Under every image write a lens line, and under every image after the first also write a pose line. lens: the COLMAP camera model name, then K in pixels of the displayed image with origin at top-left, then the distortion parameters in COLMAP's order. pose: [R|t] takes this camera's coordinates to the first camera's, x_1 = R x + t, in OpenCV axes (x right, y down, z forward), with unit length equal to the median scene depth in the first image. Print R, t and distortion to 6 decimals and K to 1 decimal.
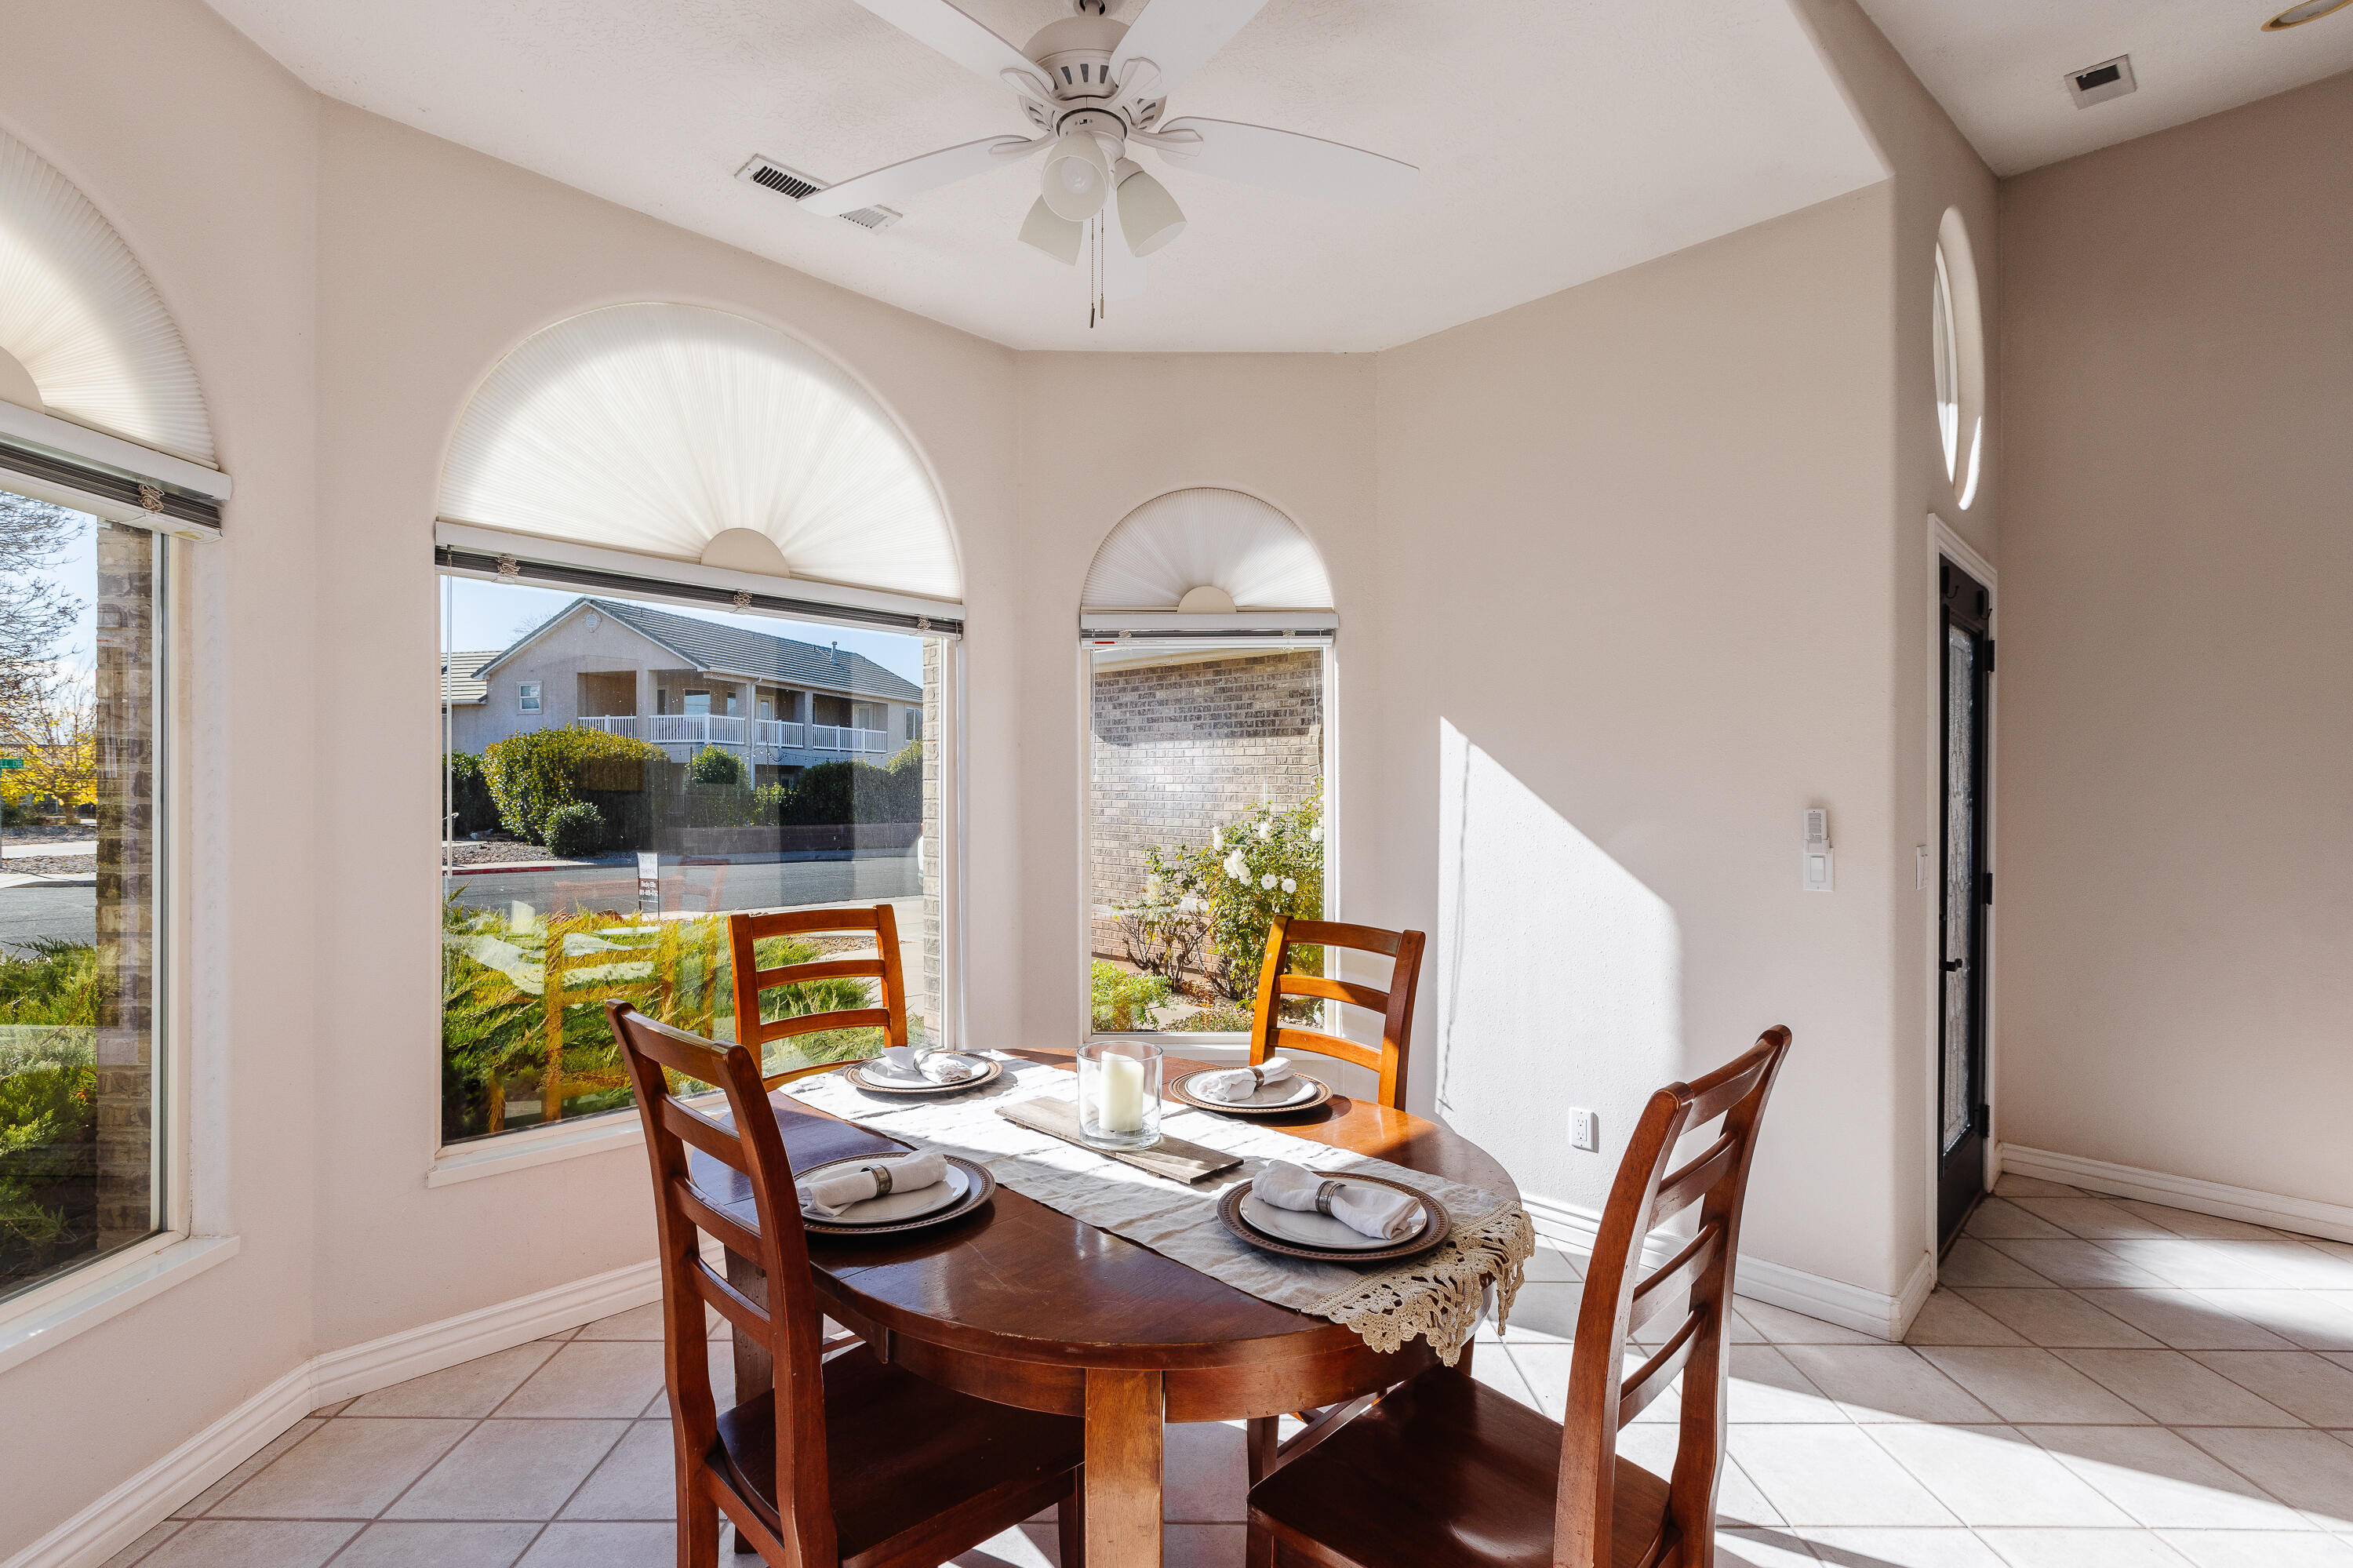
lens RADIAL K [[1081.0, 0, 1190.7], [0, 1081.0, 787.6], [0, 0, 1]] dist [0.004198, 0.000211]
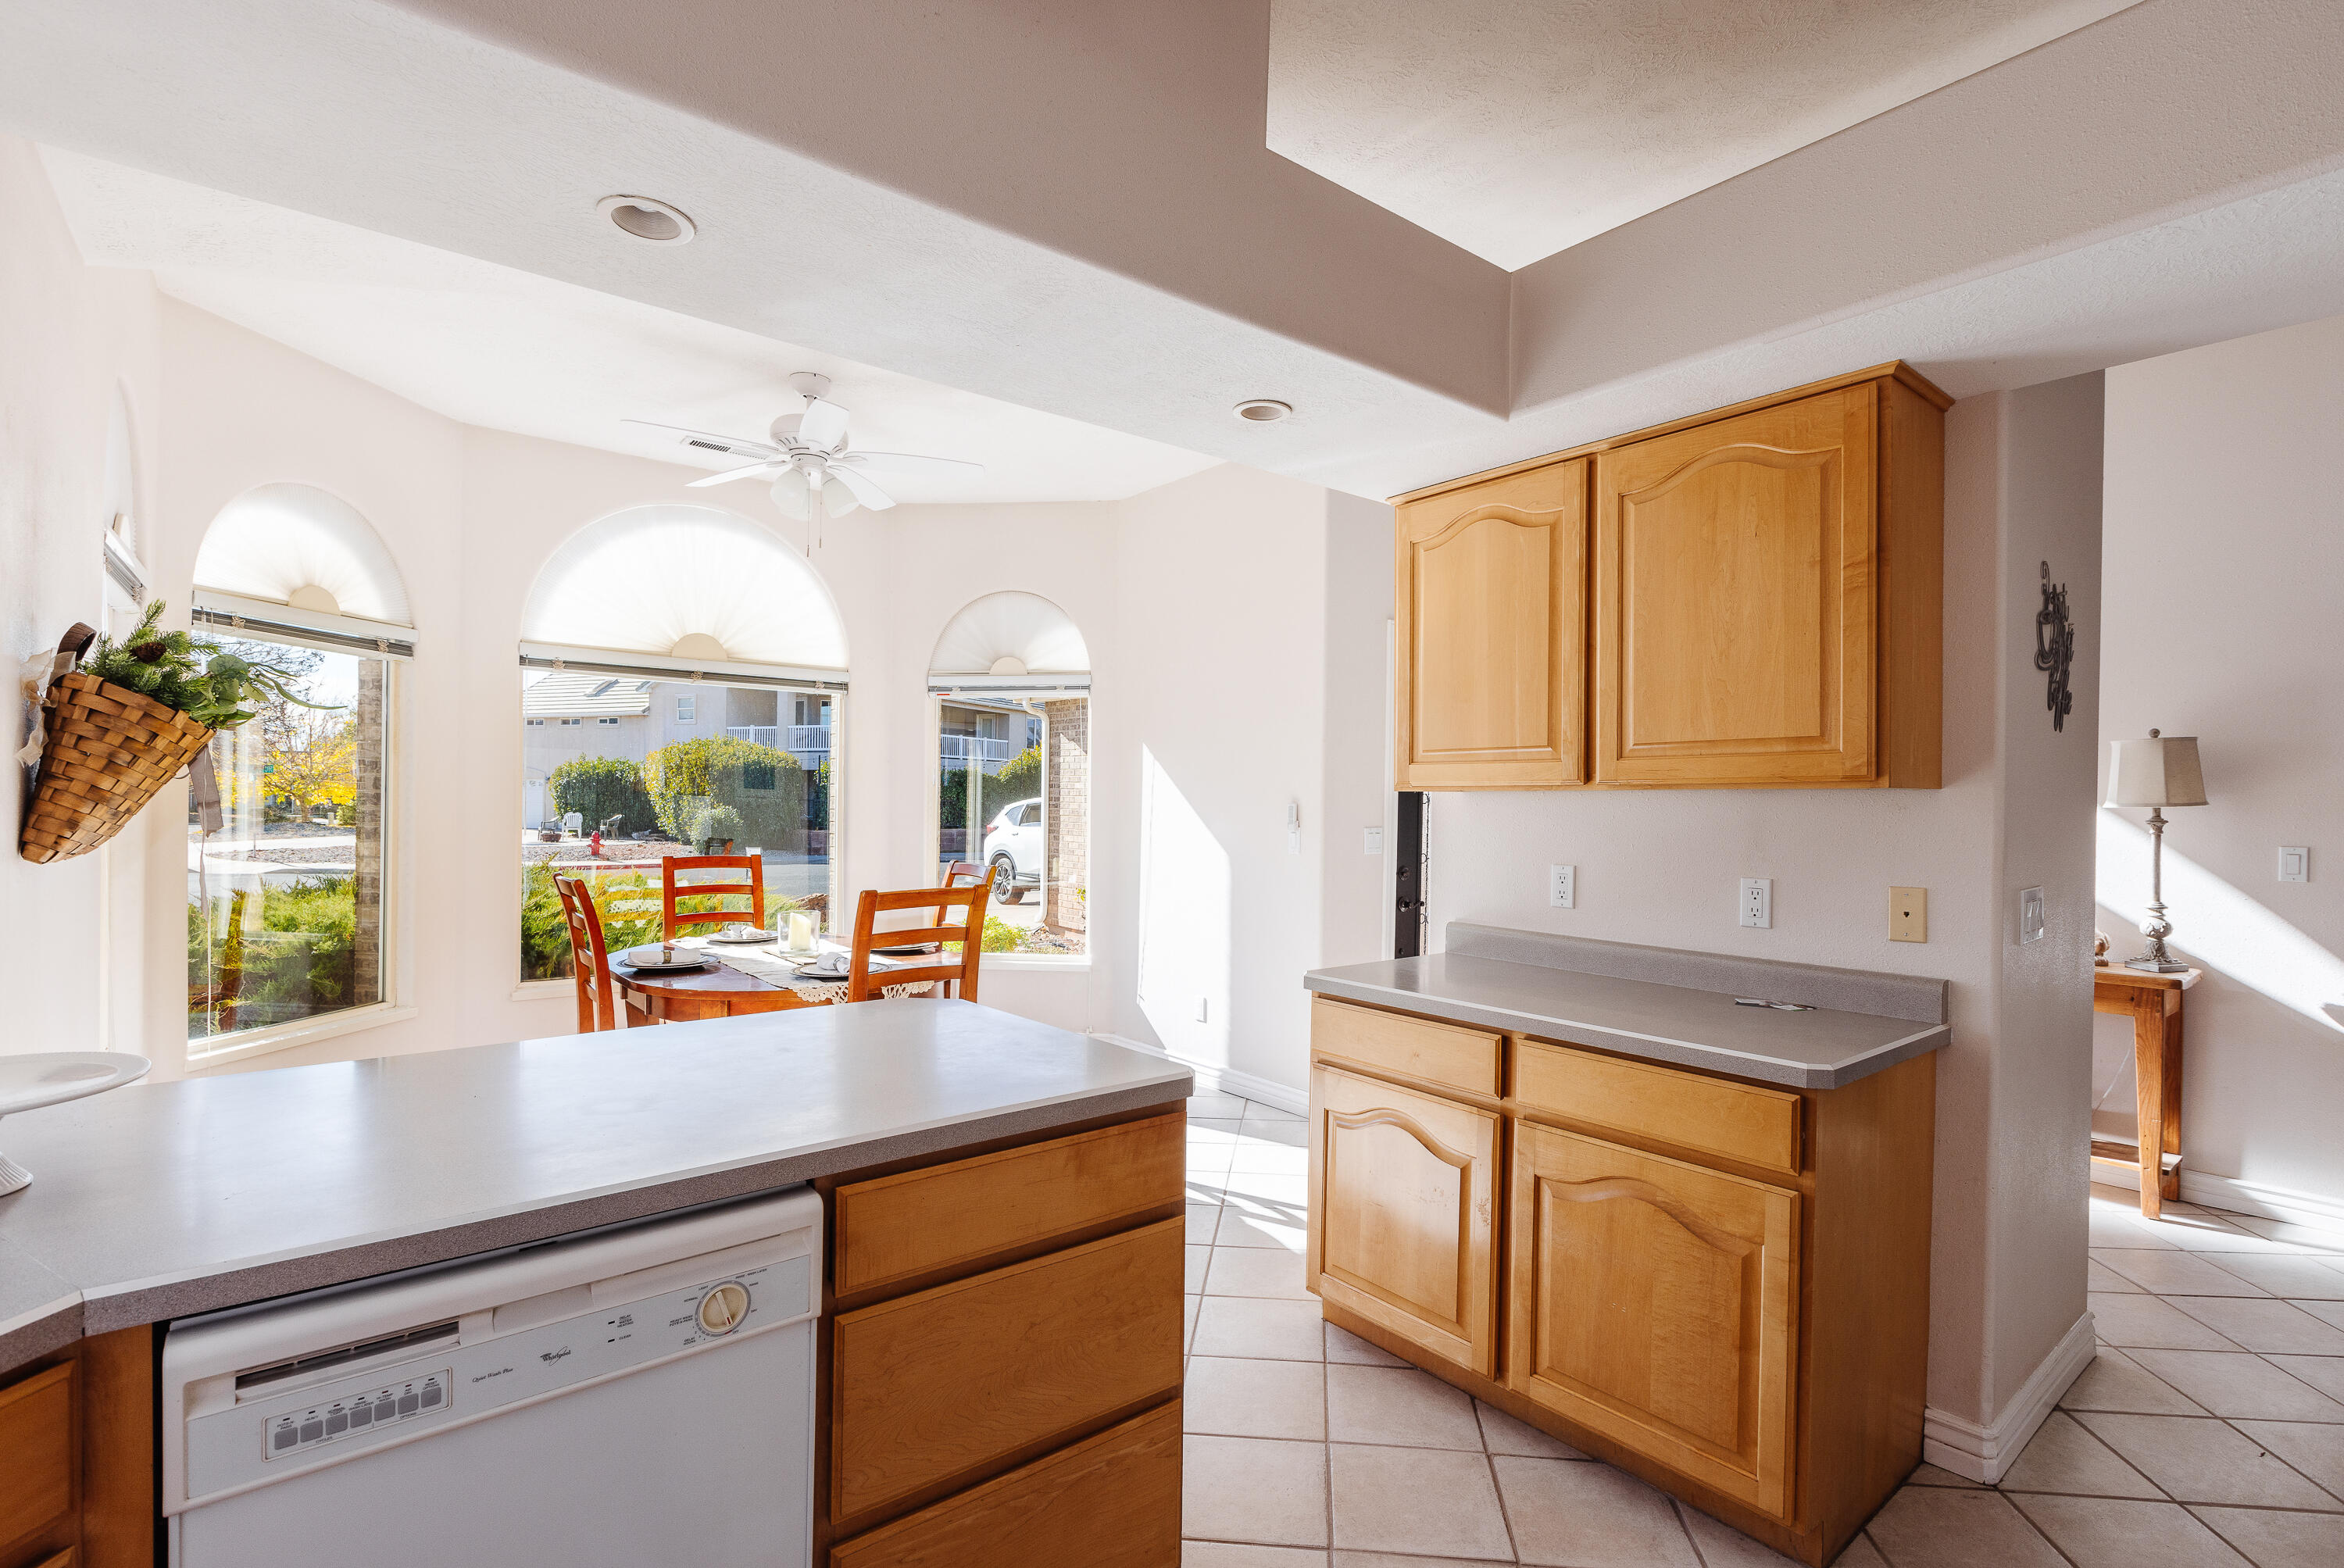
lens RADIAL K [[1065.9, 0, 1170.7], [0, 1065.9, 788.4], [0, 0, 1]] dist [0.002199, 0.000277]
pose [[0.992745, 0.005700, -0.120101, 0.546024], [-0.006530, 0.999957, -0.006519, 0.007584], [0.120058, 0.007256, 0.992740, -0.586319]]
